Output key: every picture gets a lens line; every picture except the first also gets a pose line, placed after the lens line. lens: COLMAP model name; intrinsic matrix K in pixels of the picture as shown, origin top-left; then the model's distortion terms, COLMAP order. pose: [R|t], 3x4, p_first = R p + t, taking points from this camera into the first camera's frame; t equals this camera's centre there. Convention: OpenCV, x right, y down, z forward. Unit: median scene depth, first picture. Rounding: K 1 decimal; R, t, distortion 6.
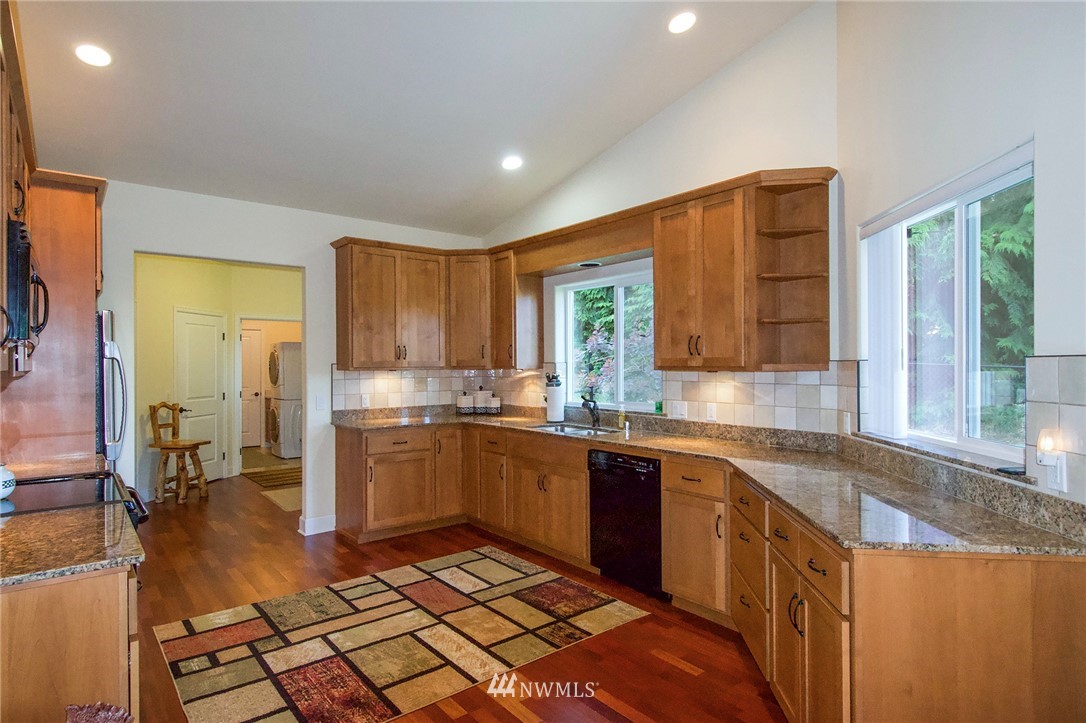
lens RADIAL K [[577.8, 0, 528.3], [0, 577.8, 361.4], [0, 0, 1]] dist [-0.000175, 0.000109]
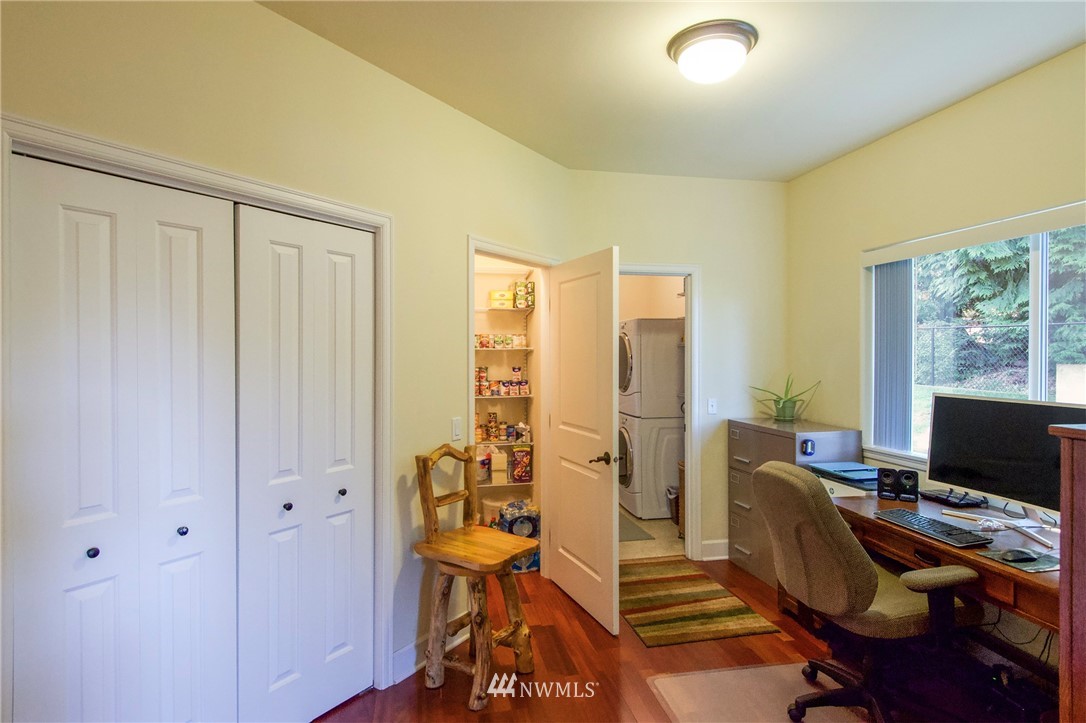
lens RADIAL K [[572.1, 0, 555.4], [0, 572.1, 356.5], [0, 0, 1]] dist [0.047362, -0.033934]
pose [[0.907302, 0.006503, -0.420430, -0.376010], [-0.003143, 0.999957, 0.008685, -0.002070], [0.420469, -0.006558, 0.907283, 0.645885]]
